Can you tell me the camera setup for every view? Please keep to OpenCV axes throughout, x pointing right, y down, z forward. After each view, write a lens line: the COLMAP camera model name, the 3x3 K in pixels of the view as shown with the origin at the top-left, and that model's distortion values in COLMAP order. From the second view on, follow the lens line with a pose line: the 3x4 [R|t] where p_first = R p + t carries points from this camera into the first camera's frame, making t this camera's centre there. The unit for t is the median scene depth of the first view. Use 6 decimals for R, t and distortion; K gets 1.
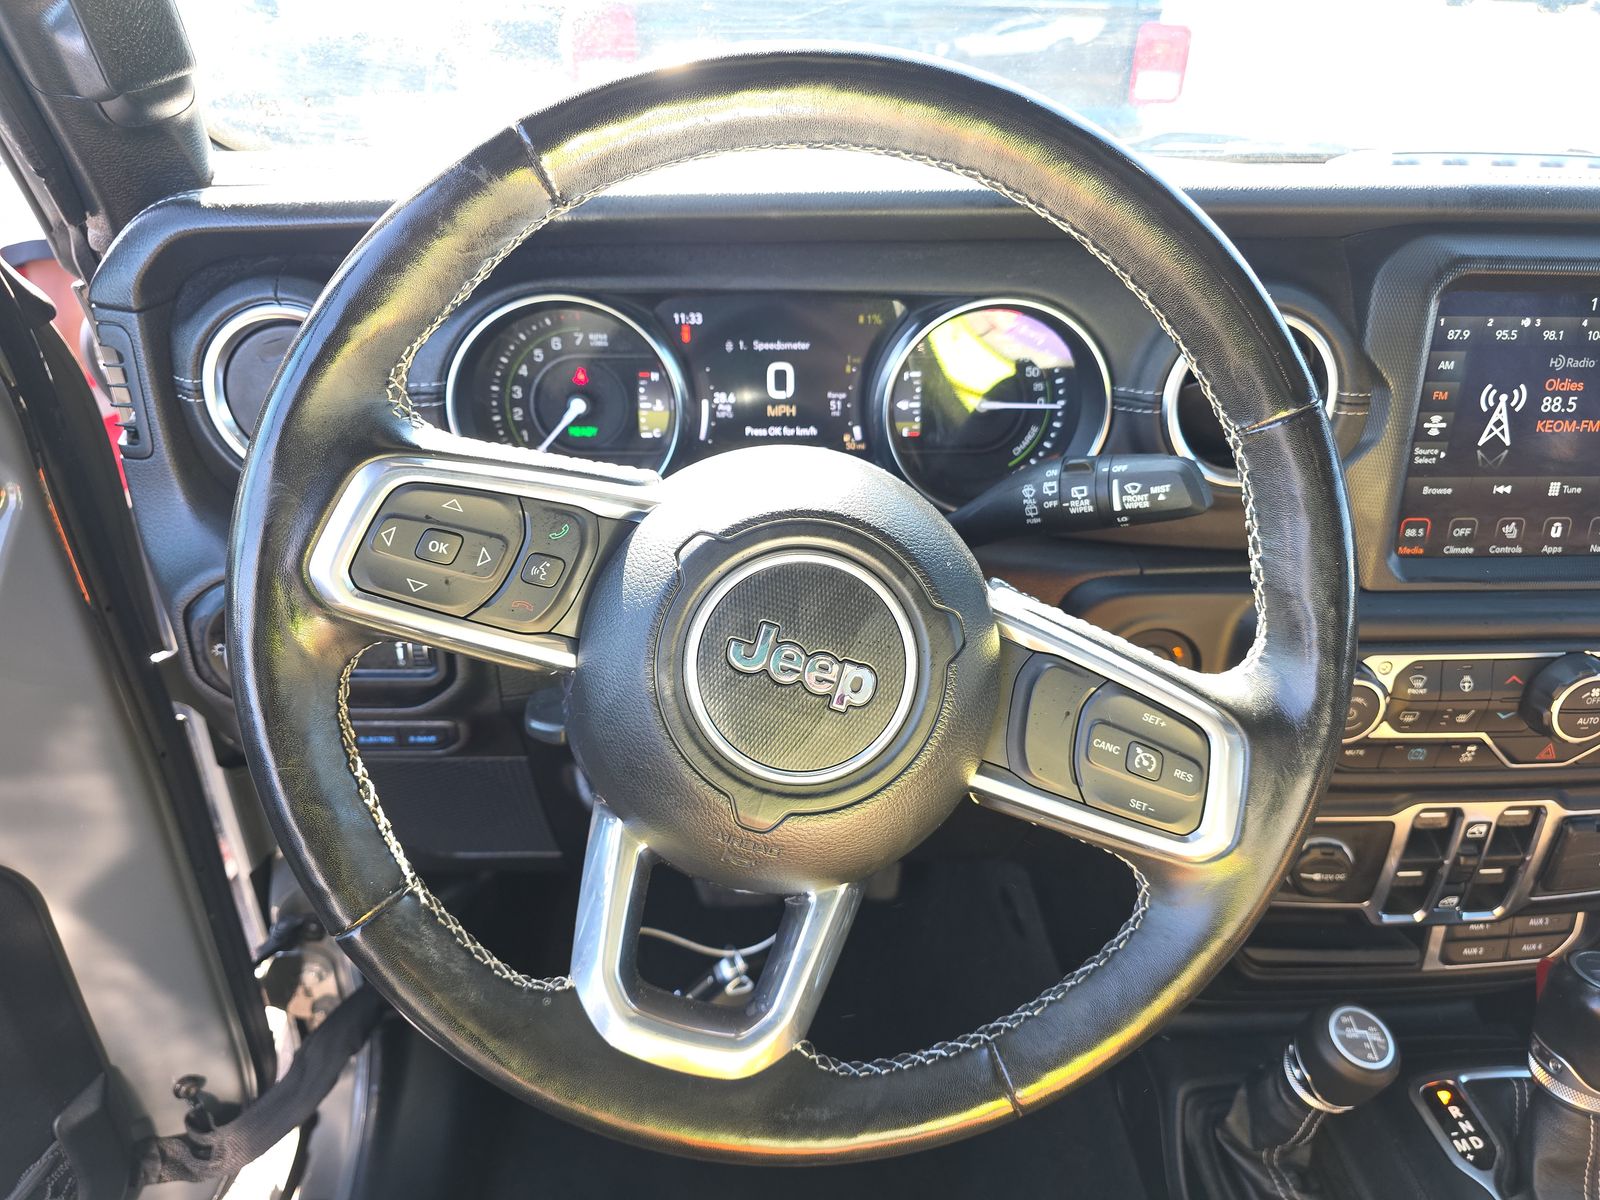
lens RADIAL K [[1066.8, 0, 800.0], [0, 1066.8, 600.0], [0, 0, 1]] dist [0.065936, -0.077252]
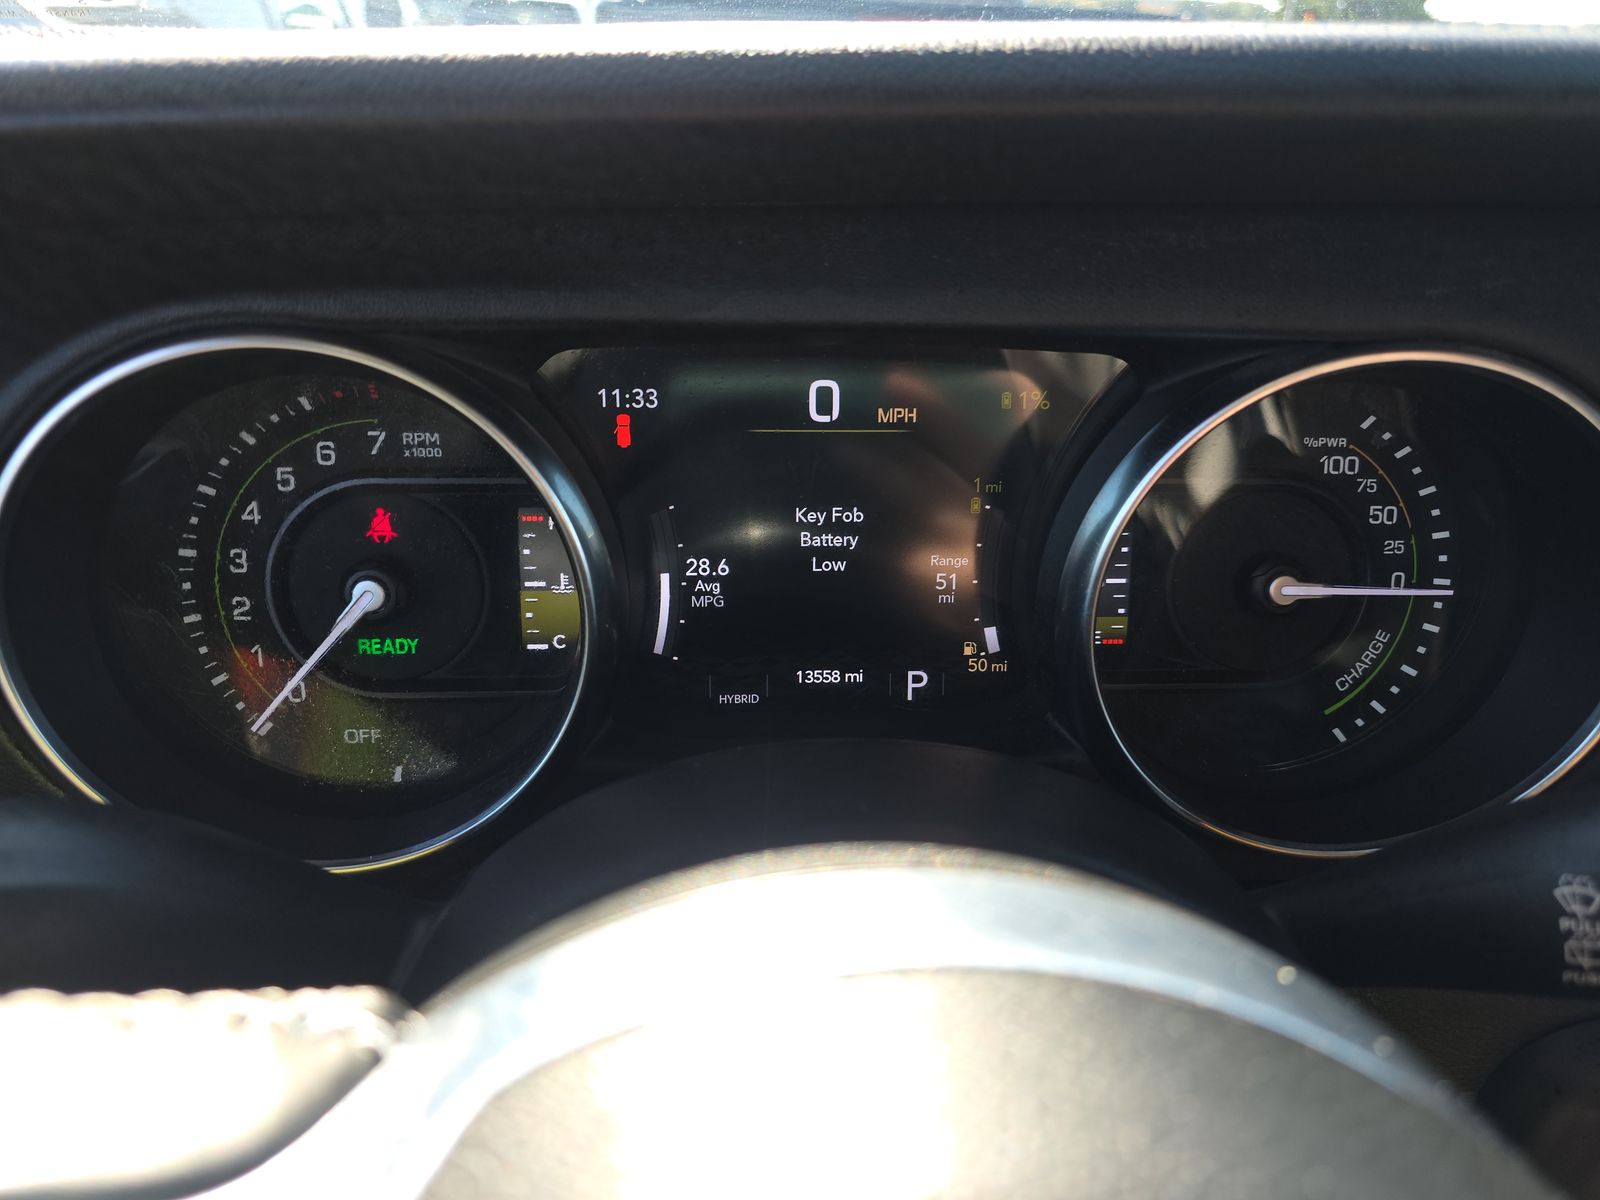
lens RADIAL K [[1038.8, 0, 800.0], [0, 1038.8, 600.0], [0, 0, 1]] dist [0.062741, -0.145556]
pose [[0.999977, 0.003565, -0.005723, -0.026329], [-0.003983, 0.997195, -0.074742, -0.132554], [0.005440, 0.074763, 0.997186, 0.519152]]
